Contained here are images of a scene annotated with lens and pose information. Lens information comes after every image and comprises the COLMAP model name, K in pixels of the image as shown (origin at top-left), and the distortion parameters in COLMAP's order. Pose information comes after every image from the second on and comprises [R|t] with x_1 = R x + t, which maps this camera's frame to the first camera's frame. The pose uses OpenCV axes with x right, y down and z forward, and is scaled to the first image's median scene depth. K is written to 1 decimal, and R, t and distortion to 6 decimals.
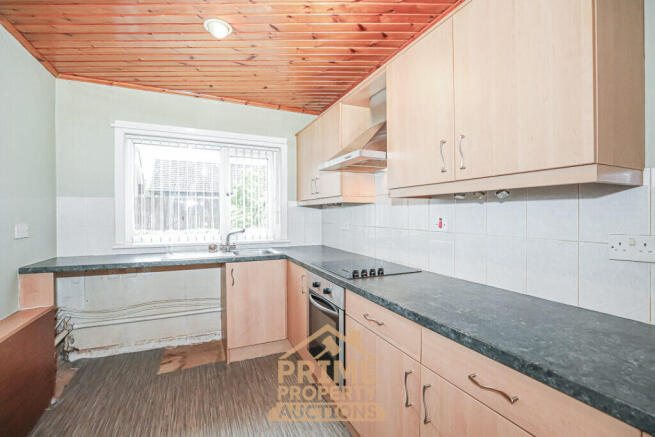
lens RADIAL K [[302.9, 0, 327.5], [0, 302.9, 218.5], [0, 0, 1]] dist [0.000318, -0.000109]
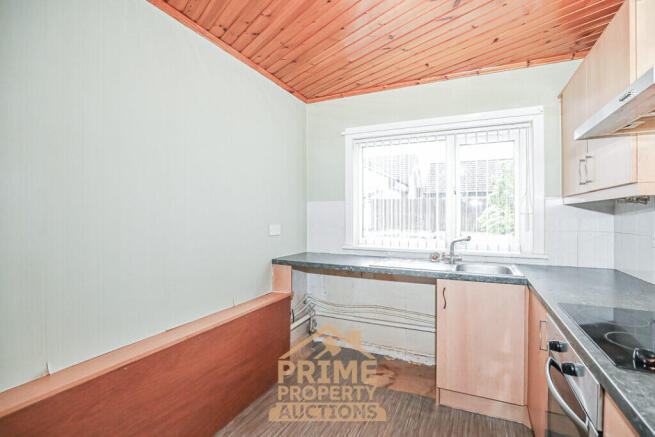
lens RADIAL K [[306.7, 0, 327.8], [0, 306.7, 217.3], [0, 0, 1]] dist [-0.034704, 0.000457]
pose [[0.650509, 0.007363, -0.759463, 0.079203], [-0.011783, 0.999930, -0.000398, -0.009998], [0.759407, 0.009208, 0.650551, 0.249479]]
